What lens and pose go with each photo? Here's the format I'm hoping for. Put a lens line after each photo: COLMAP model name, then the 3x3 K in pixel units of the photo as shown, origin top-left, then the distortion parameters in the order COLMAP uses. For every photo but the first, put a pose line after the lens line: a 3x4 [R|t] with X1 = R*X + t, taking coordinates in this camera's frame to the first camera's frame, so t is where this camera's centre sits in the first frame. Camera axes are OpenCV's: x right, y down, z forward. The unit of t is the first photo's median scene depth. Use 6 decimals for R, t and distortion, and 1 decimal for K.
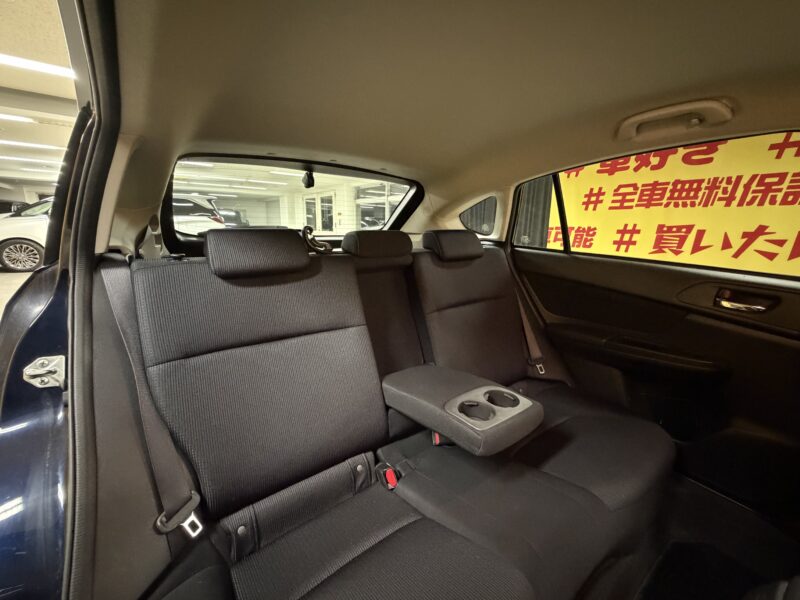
lens RADIAL K [[338.3, 0, 404.4], [0, 338.3, 294.1], [0, 0, 1]] dist [0.008662, -0.000238]
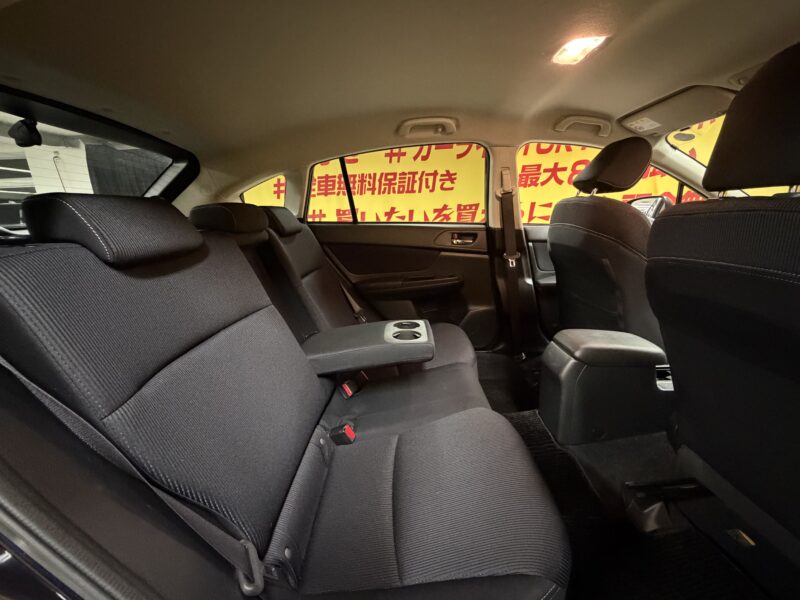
lens RADIAL K [[338.3, 0, 404.4], [0, 338.3, 294.1], [0, 0, 1]] dist [0.008662, -0.000238]
pose [[0.606838, -0.223934, 0.762628, -0.449772], [0.209867, 0.970583, 0.118002, 0.022263], [-0.766618, 0.088442, 0.635983, 0.107374]]
